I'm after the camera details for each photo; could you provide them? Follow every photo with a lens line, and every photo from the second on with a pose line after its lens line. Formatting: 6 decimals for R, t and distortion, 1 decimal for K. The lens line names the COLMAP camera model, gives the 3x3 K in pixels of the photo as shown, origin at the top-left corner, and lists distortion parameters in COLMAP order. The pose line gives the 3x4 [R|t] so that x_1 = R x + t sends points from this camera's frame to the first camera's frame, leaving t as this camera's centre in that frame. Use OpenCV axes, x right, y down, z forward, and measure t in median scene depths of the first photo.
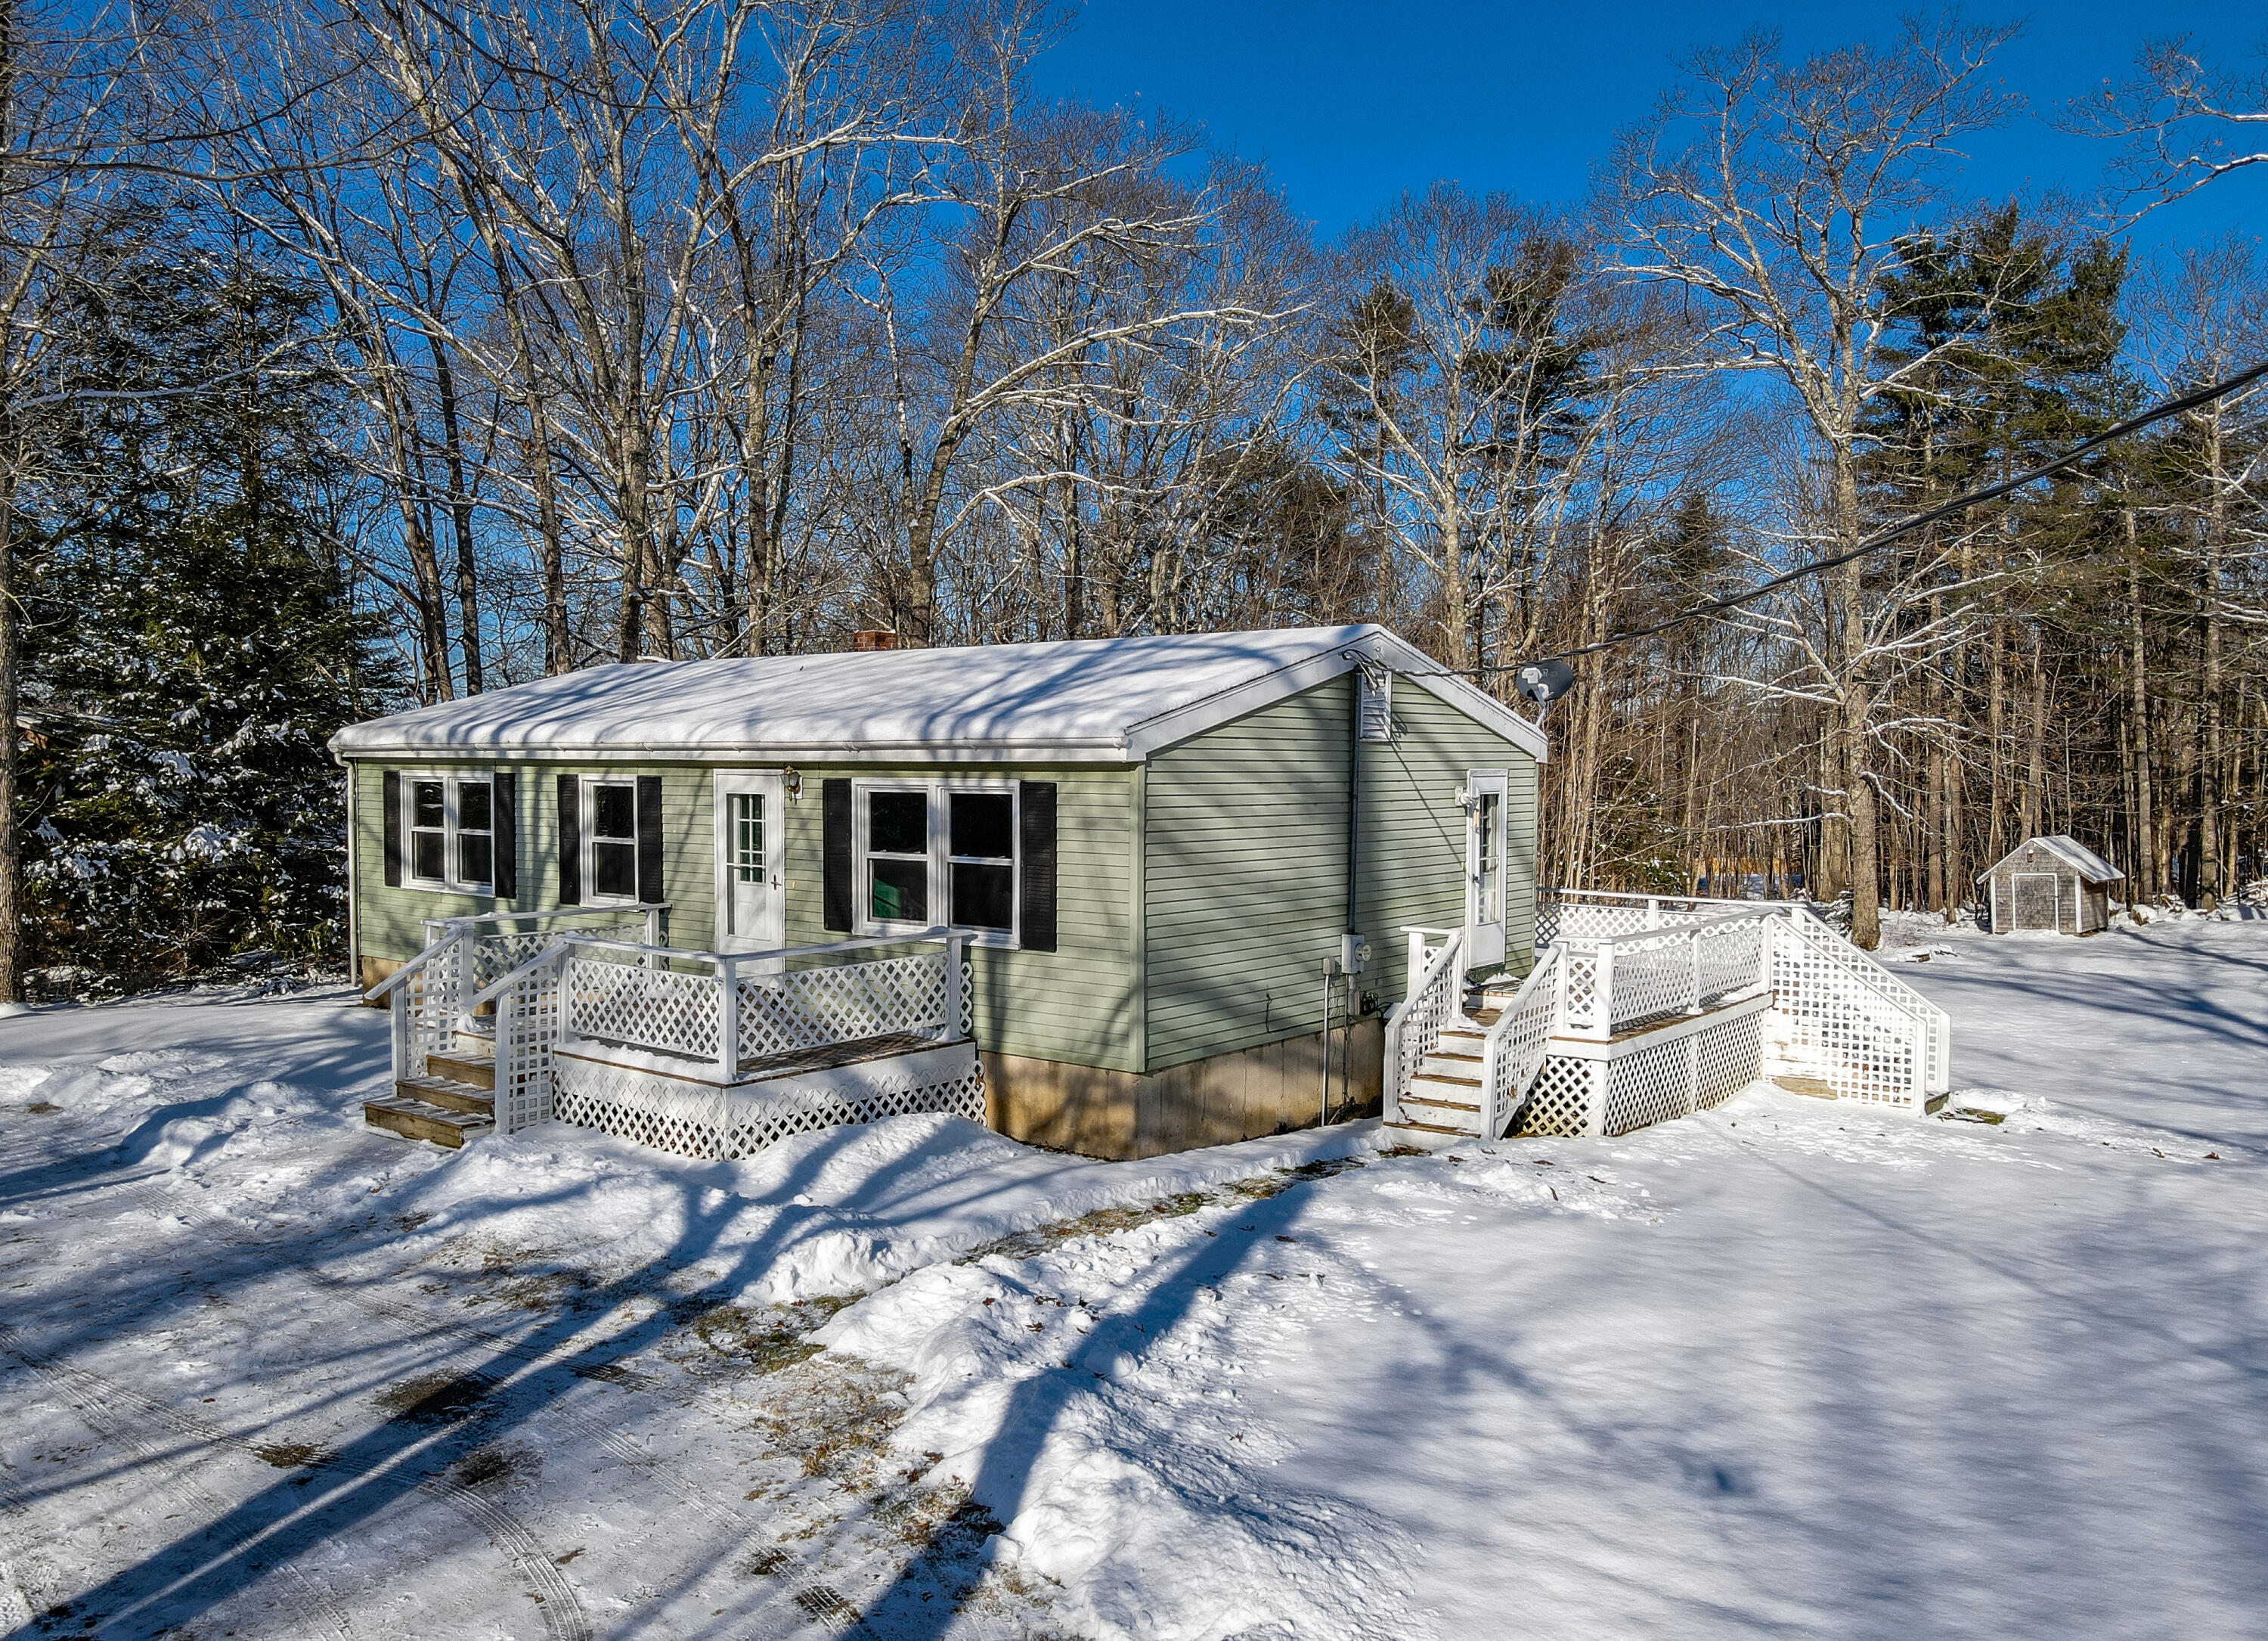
lens RADIAL K [[1727.2, 0, 1133.7], [0, 1727.2, 820.2], [0, 0, 1]] dist [0.028672, 0.006317]
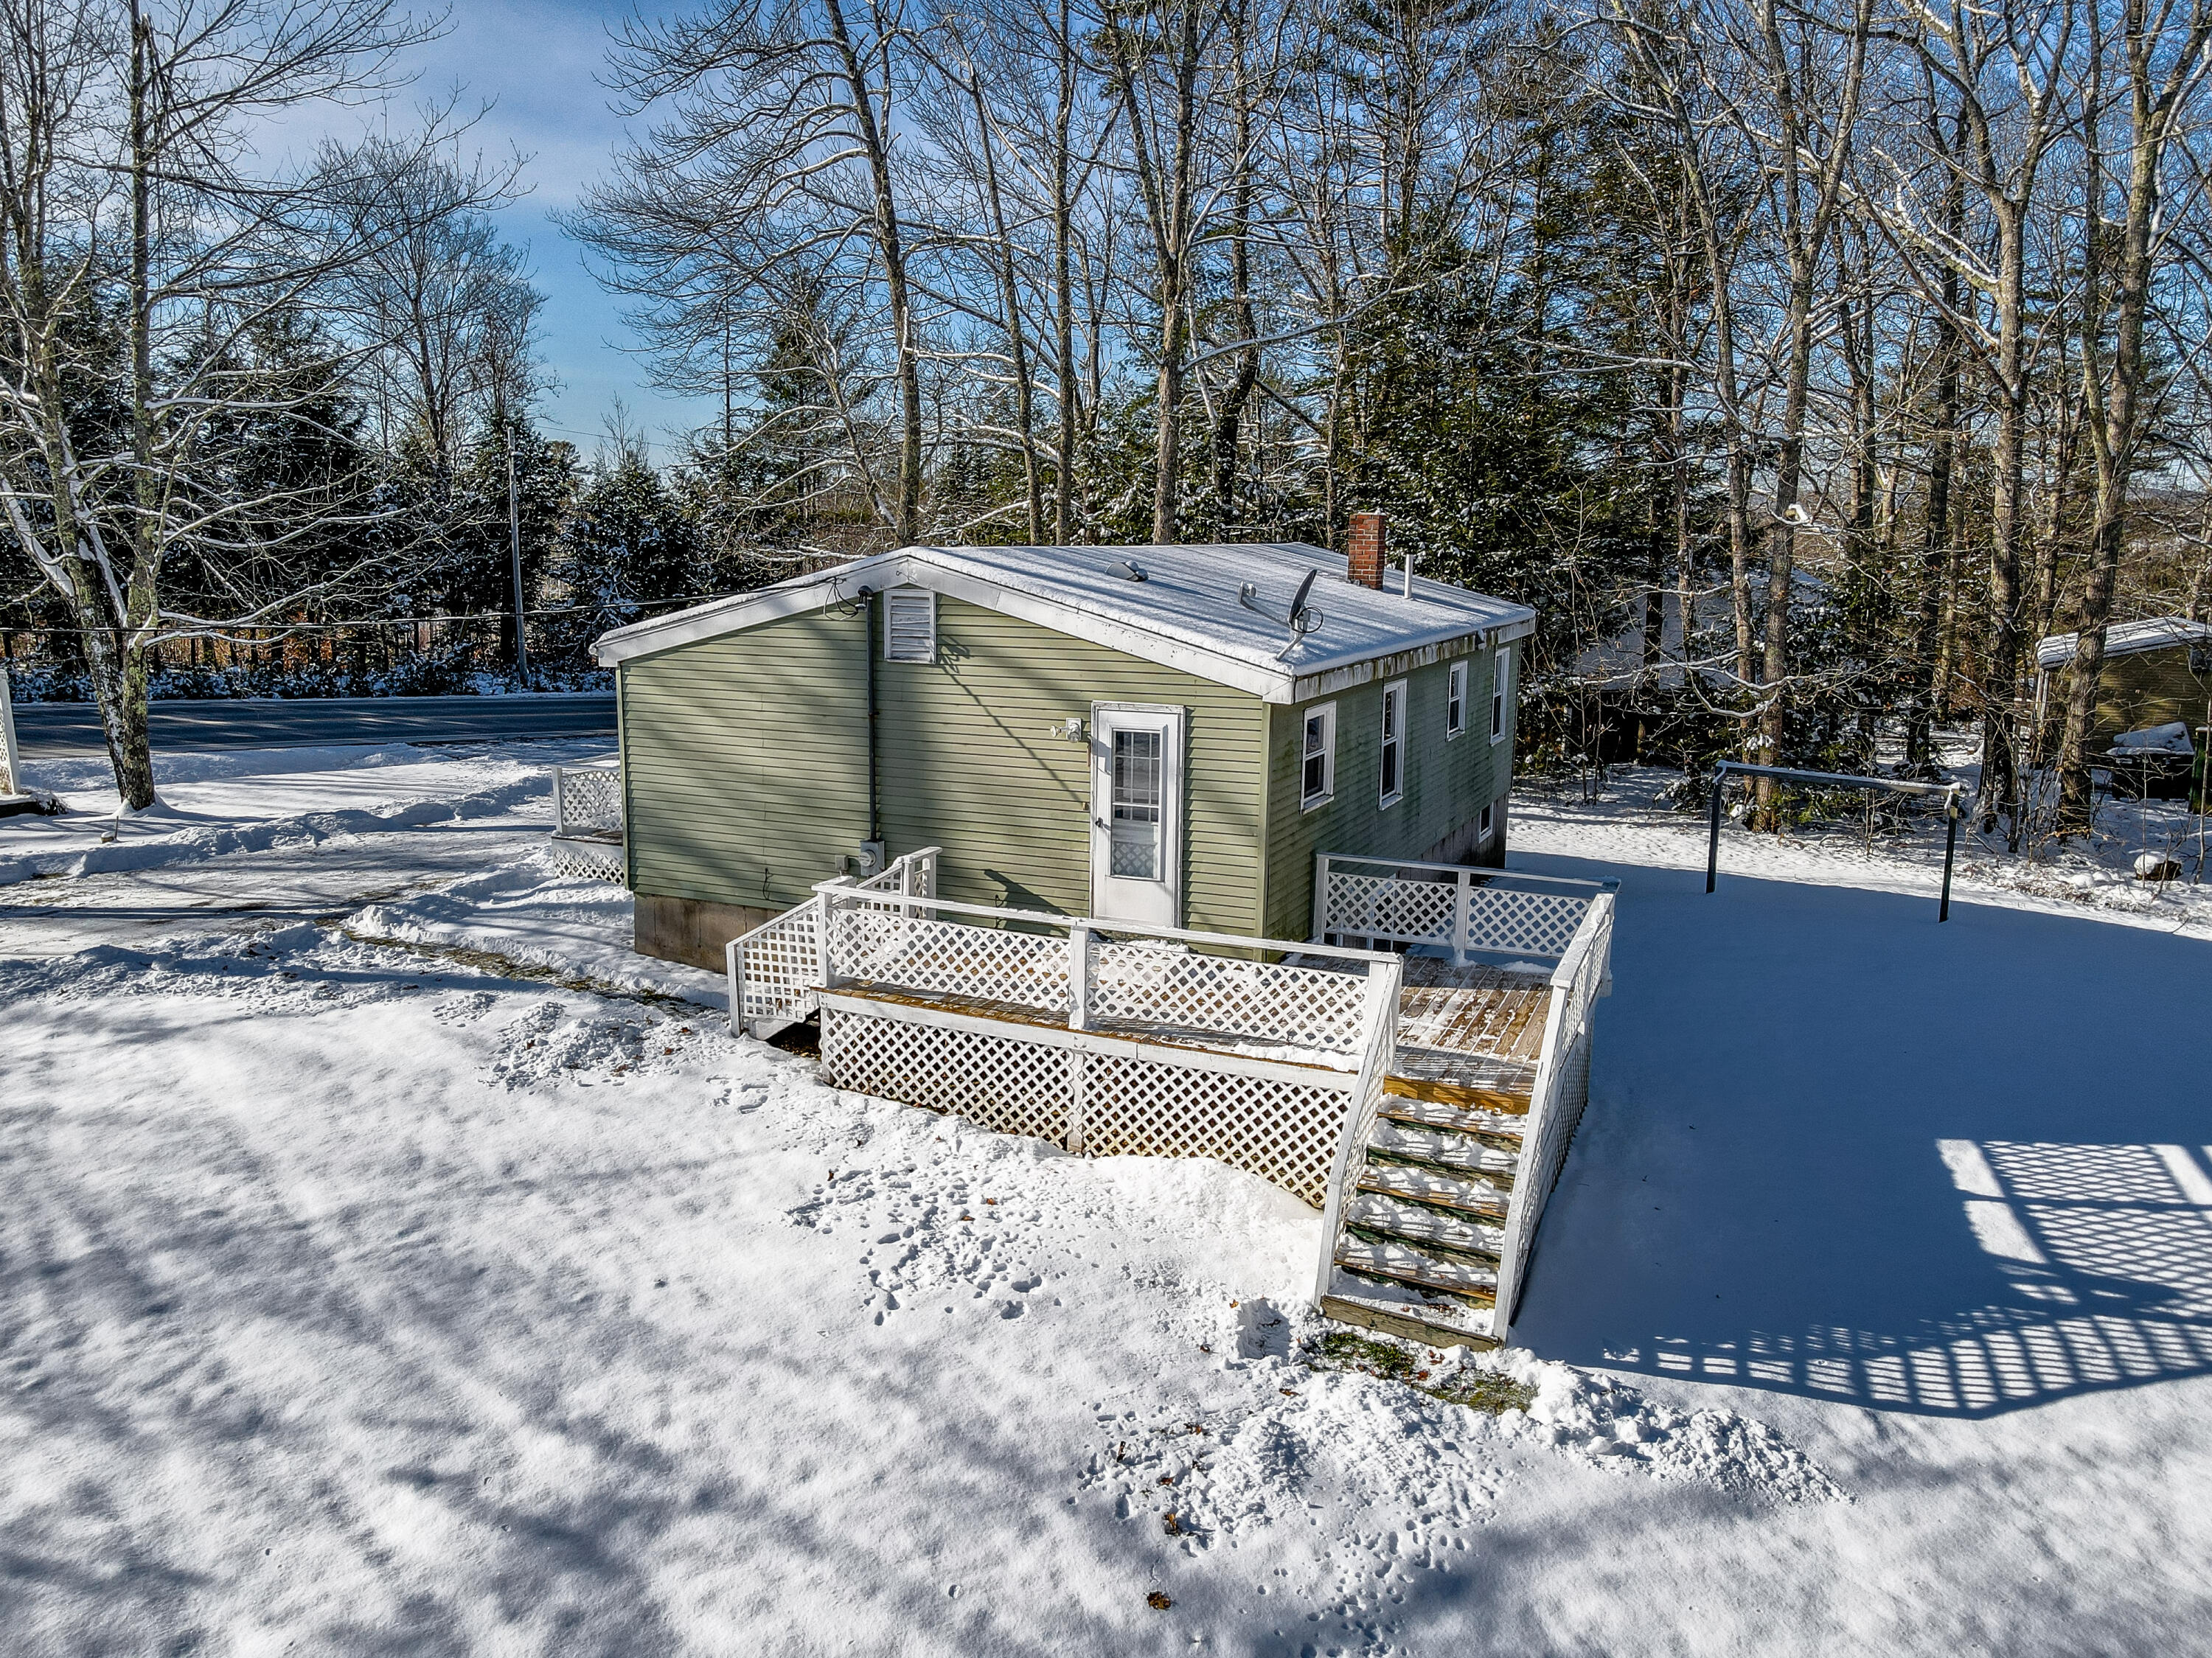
lens RADIAL K [[1650.4, 0, 1110.9], [0, 1650.4, 825.4], [0, 0, 1]] dist [-0.003524, -0.000072]
pose [[0.221753, 0.163839, -0.961240, 1.019090], [-0.043072, 0.986467, 0.158203, -0.100334], [0.974151, 0.006320, 0.225809, 0.811520]]
